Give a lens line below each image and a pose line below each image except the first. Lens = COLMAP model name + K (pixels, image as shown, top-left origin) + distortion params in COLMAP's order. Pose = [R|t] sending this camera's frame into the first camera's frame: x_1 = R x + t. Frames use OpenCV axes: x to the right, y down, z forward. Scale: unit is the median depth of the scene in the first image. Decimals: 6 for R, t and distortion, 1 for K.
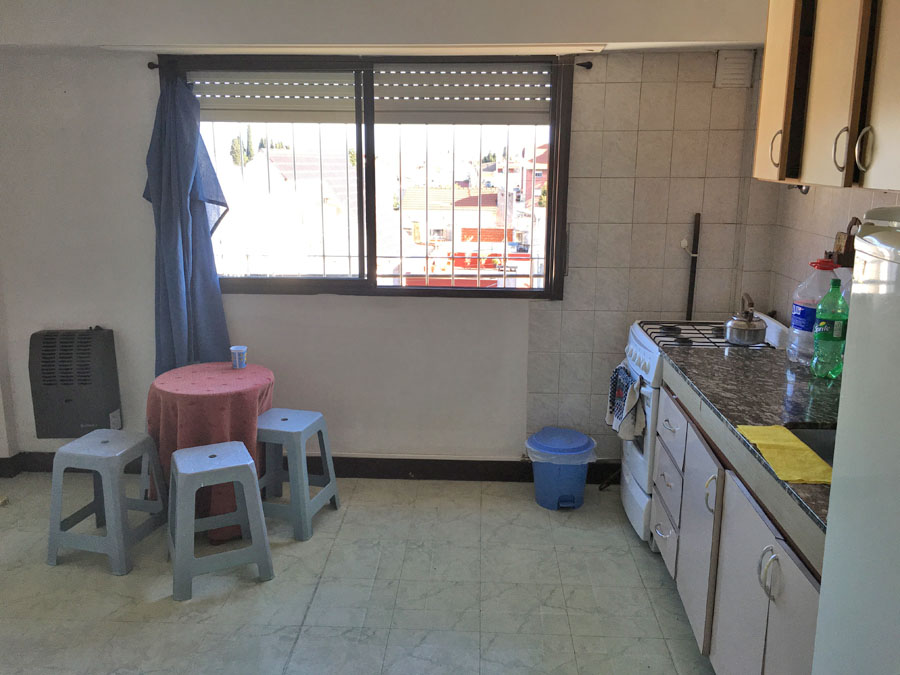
lens RADIAL K [[756.2, 0, 450.7], [0, 756.2, 332.2], [0, 0, 1]] dist [0.075108, -0.096711]
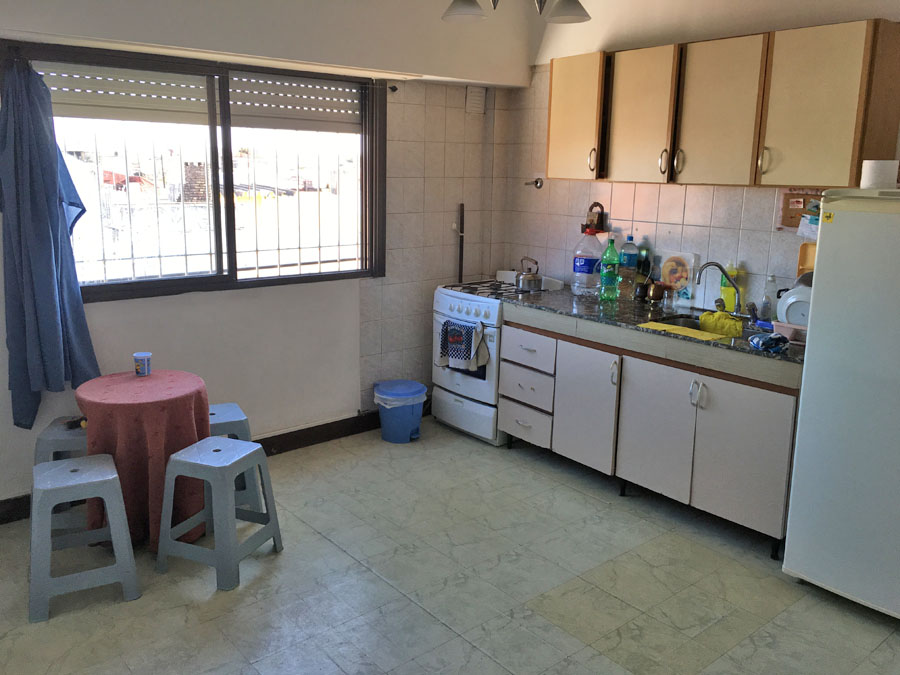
lens RADIAL K [[756.2, 0, 444.5], [0, 756.2, 334.1], [0, 0, 1]] dist [0.075108, -0.096711]
pose [[0.732196, -0.141233, 0.666290, -0.633667], [0.136817, 0.988823, 0.059250, -0.009543], [-0.667210, 0.047777, 0.743335, 0.021230]]
